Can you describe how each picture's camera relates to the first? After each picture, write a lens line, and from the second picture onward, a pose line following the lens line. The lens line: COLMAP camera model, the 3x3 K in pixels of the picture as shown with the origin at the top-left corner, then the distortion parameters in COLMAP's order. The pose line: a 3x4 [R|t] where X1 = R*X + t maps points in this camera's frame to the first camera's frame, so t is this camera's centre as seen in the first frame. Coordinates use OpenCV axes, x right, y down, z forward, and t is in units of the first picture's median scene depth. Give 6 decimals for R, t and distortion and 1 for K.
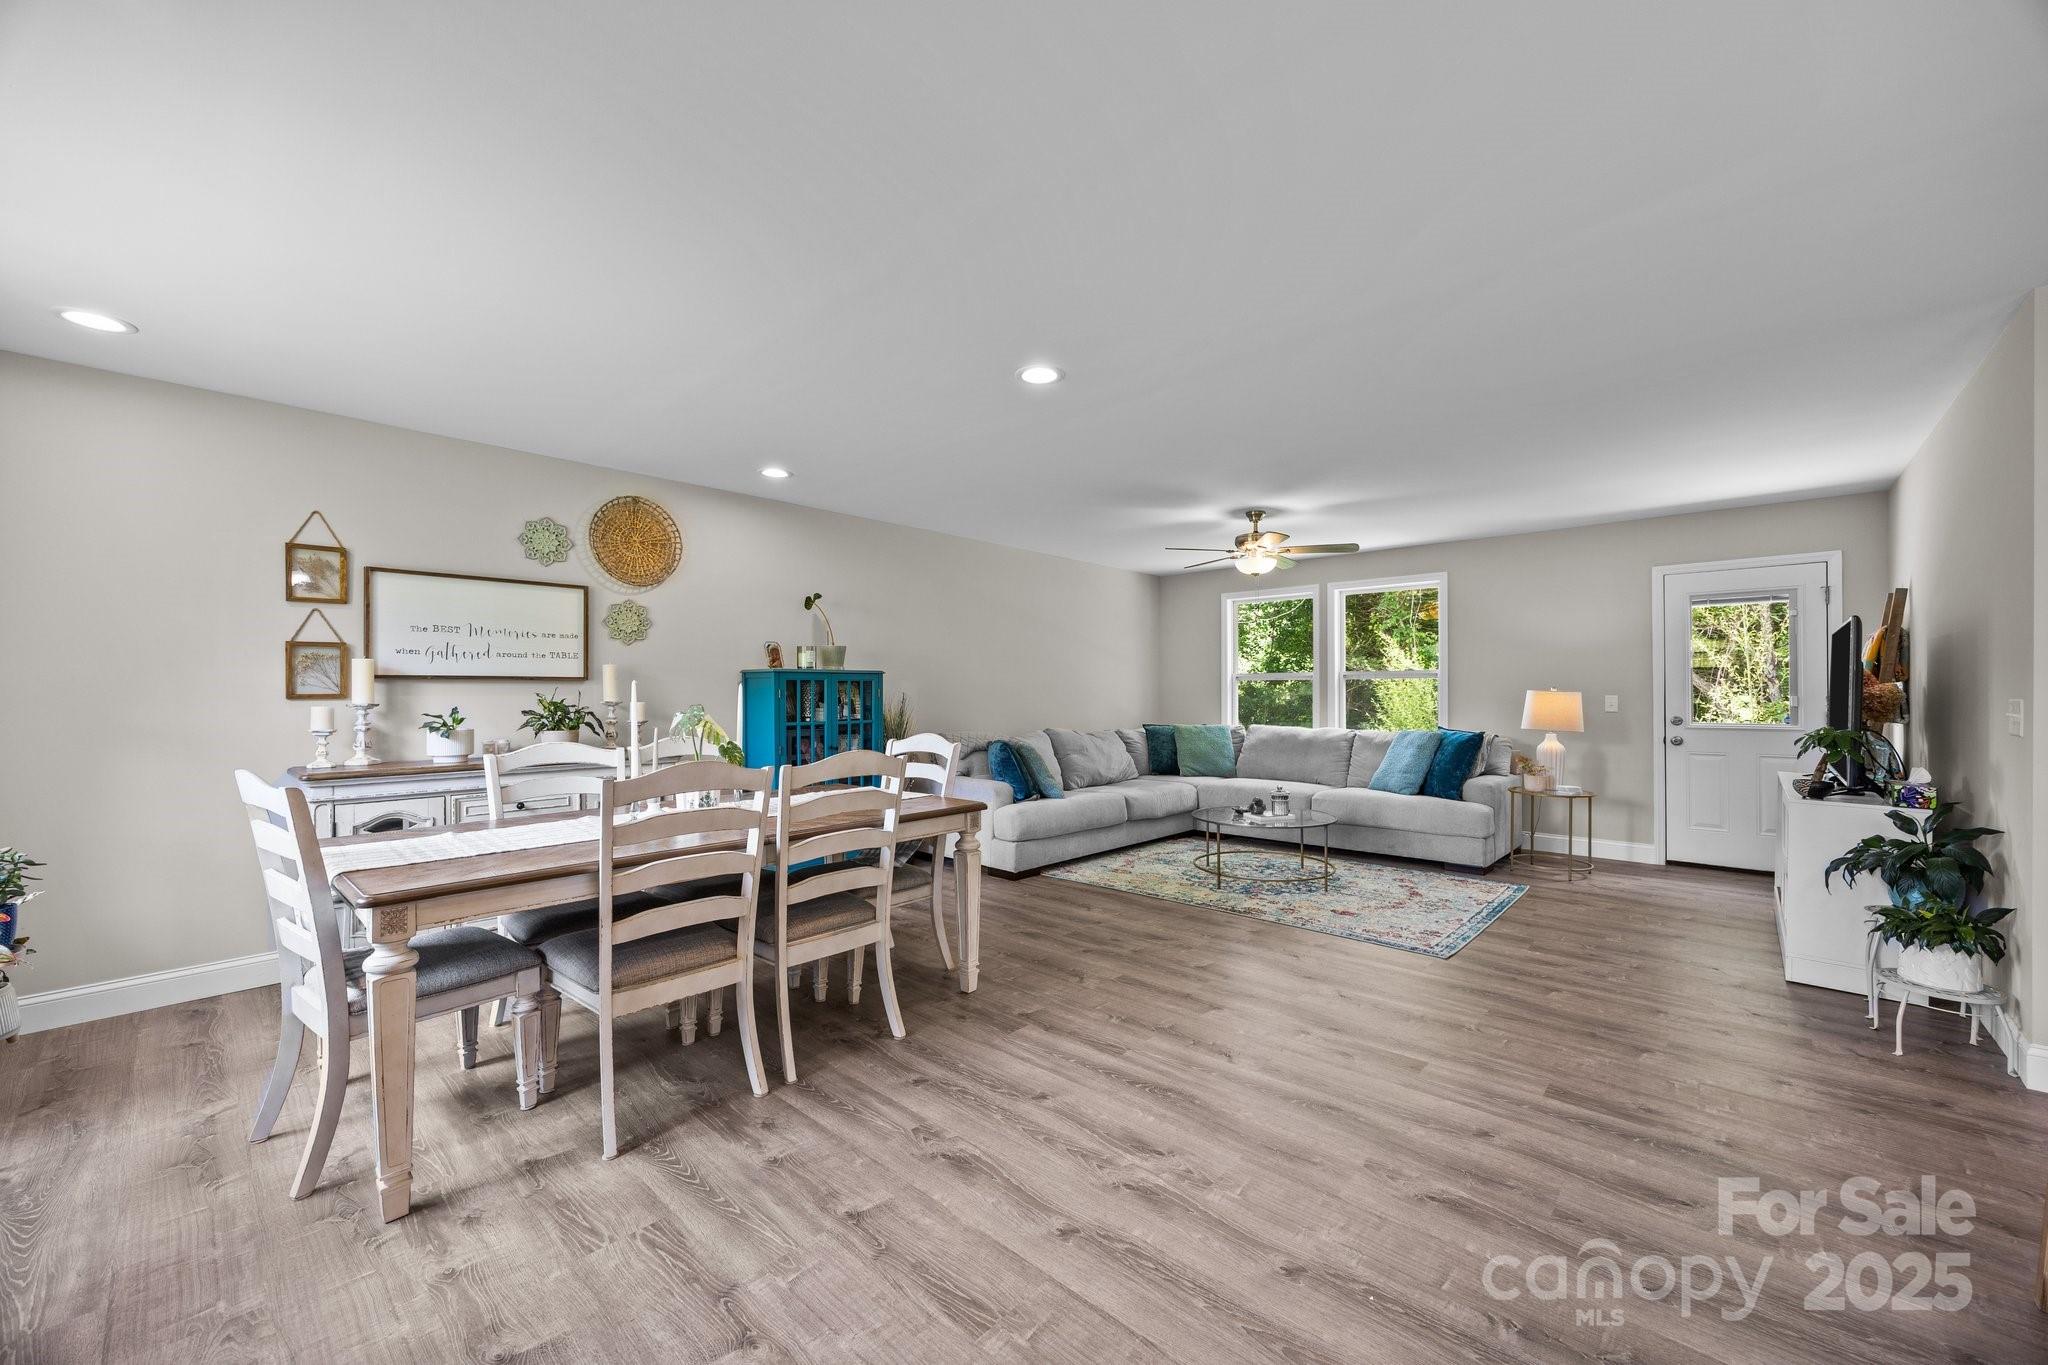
lens RADIAL K [[782.7, 0, 1028.7], [0, 782.7, 689.9], [0, 0, 1]] dist [-0.001360, -0.000016]
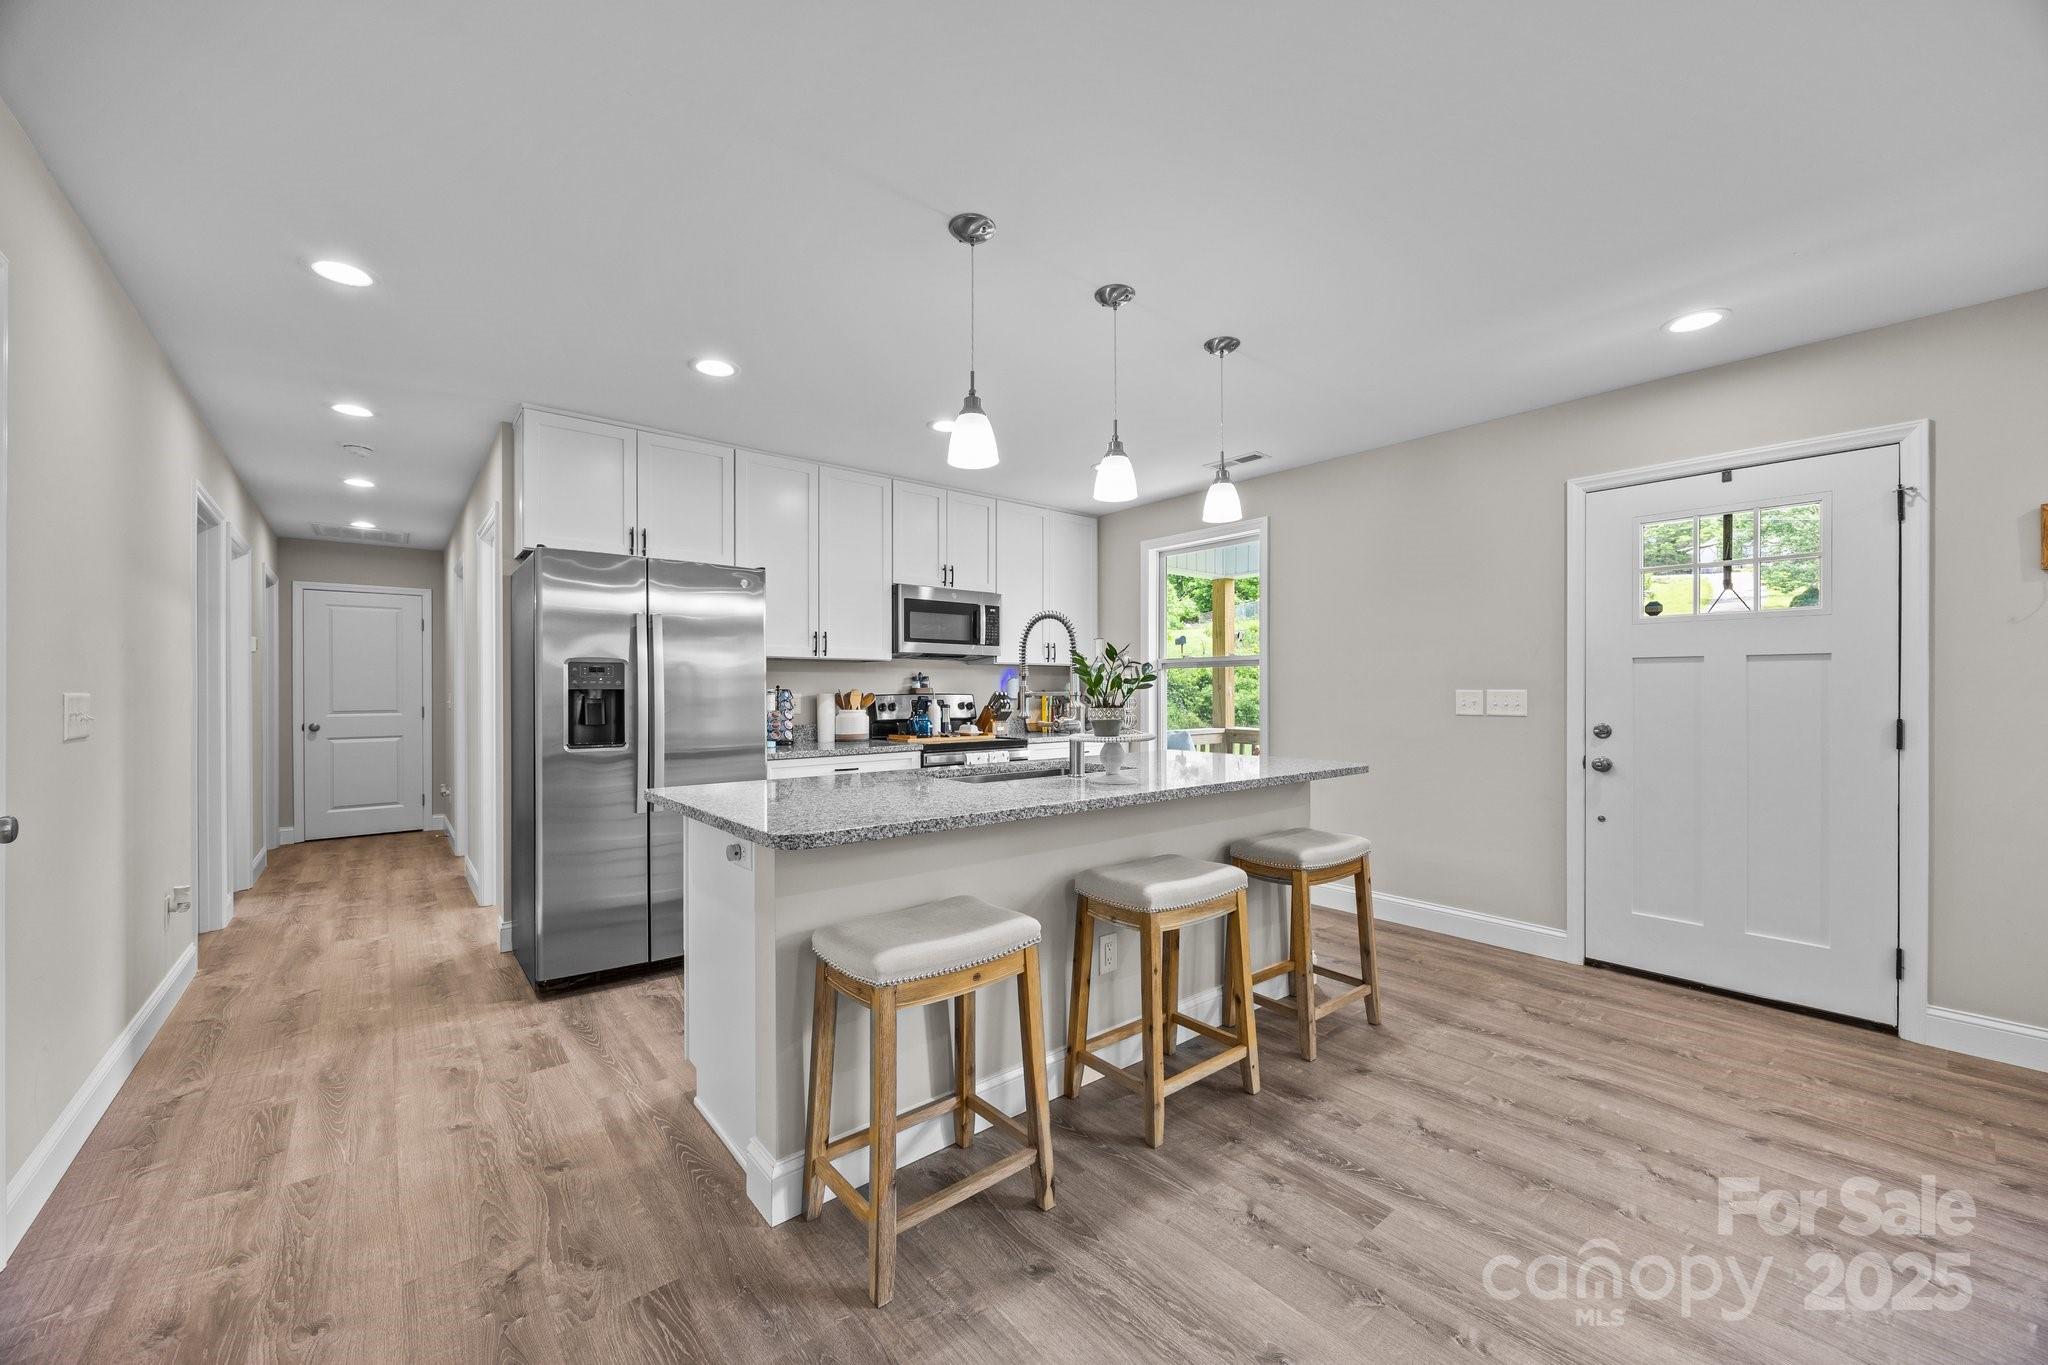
lens RADIAL K [[782.7, 0, 1036.5], [0, 782.7, 688.3], [0, 0, 1]] dist [-0.001360, -0.000016]
pose [[-0.990970, 0.004756, 0.133998, 0.344524], [0.003730, 0.999962, -0.007902, 0.006785], [-0.134031, -0.007330, -0.990950, 0.696062]]
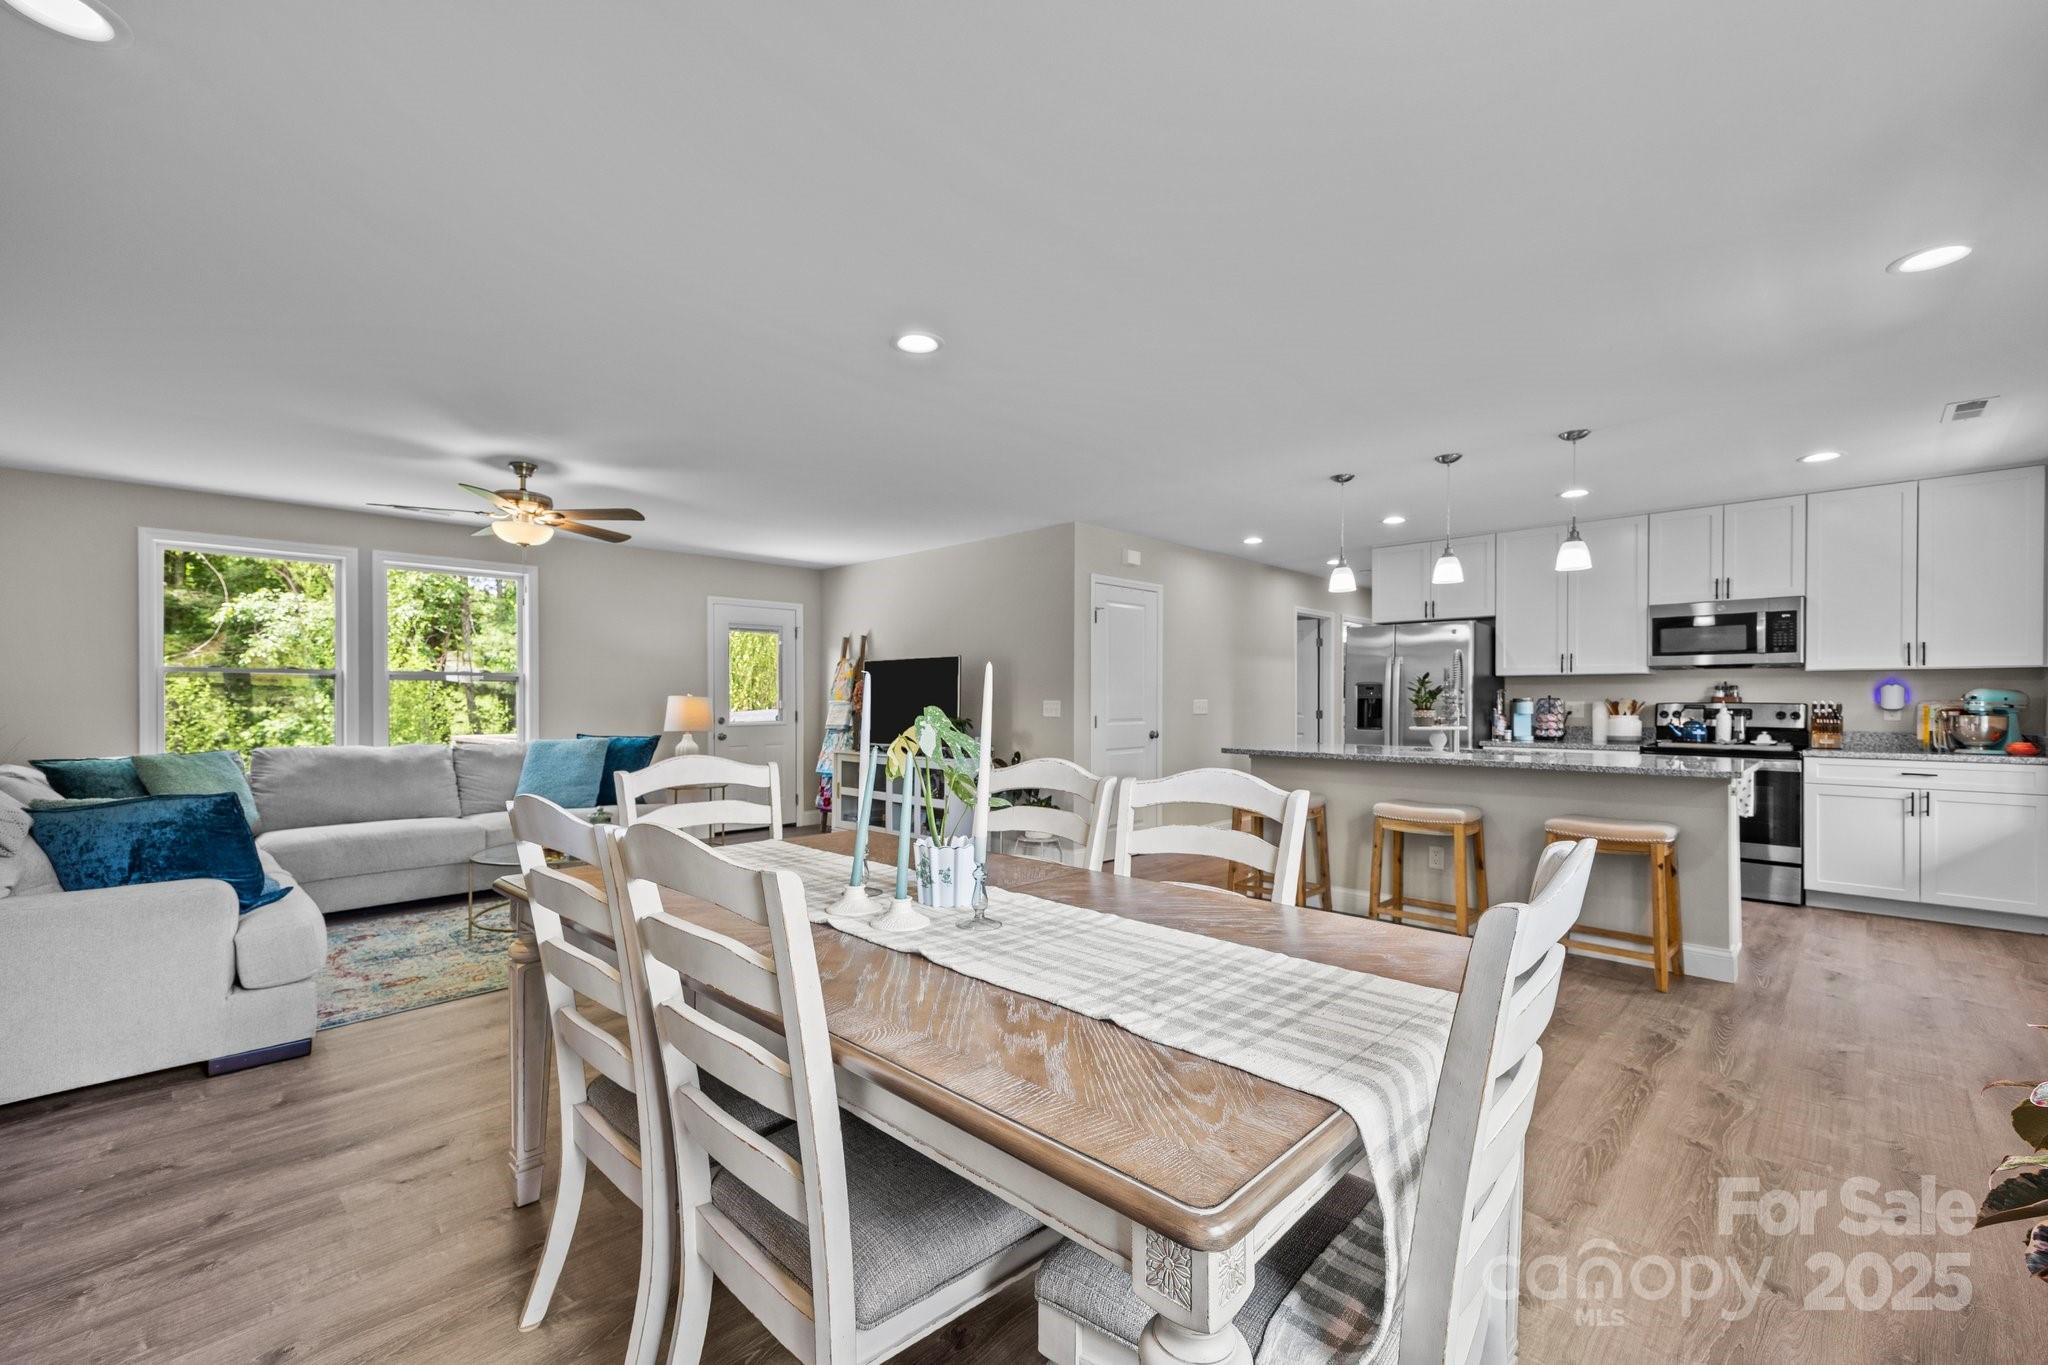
lens RADIAL K [[860.4, 0, 1020.4], [0, 860.4, 701.2], [0, 0, 1]] dist [0.021956, -0.003098]
pose [[0.033616, -0.001067, 0.999434, -0.692169], [-0.003910, 0.999992, 0.001199, 0.005884], [-0.999427, -0.003948, 0.033612, 0.595550]]
